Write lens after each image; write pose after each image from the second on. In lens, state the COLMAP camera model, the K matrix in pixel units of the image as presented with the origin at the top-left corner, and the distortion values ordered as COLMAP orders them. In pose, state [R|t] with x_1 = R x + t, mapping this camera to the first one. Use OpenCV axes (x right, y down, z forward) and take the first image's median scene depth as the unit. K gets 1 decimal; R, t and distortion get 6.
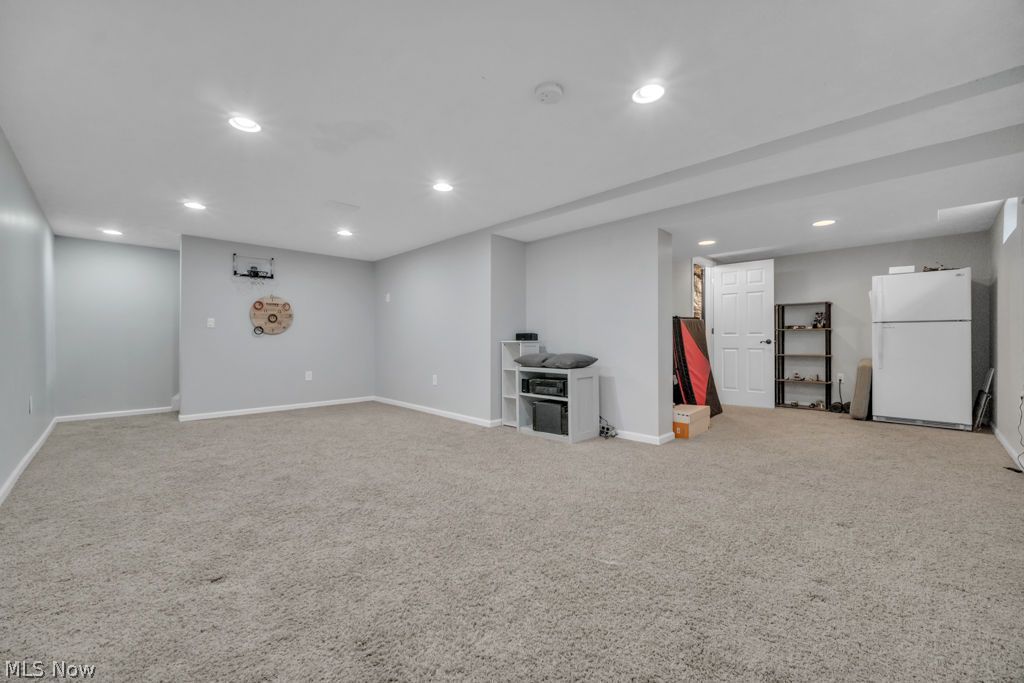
lens RADIAL K [[412.1, 0, 511.7], [0, 412.1, 347.5], [0, 0, 1]] dist [0.001097, 0.000343]
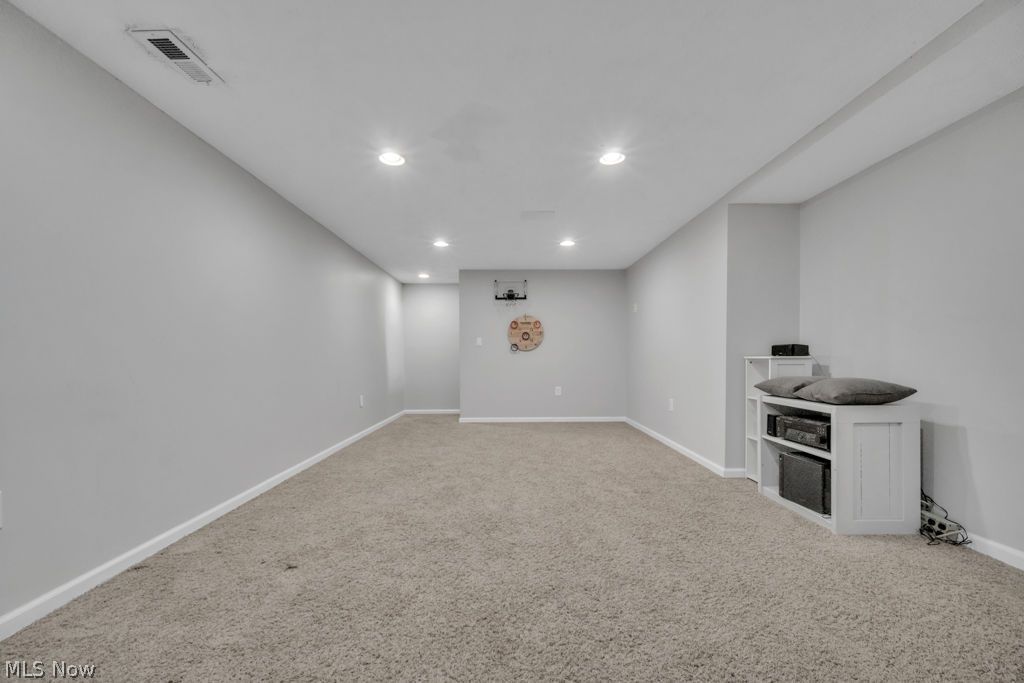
lens RADIAL K [[421.0, 0, 511.8], [0, 421.0, 368.6], [0, 0, 1]] dist [0.002026, 0.000135]
pose [[0.711907, 0.017233, -0.702062, 0.212978], [-0.006601, 0.999819, 0.017848, -0.006308], [0.702243, -0.008072, 0.711892, 0.237867]]
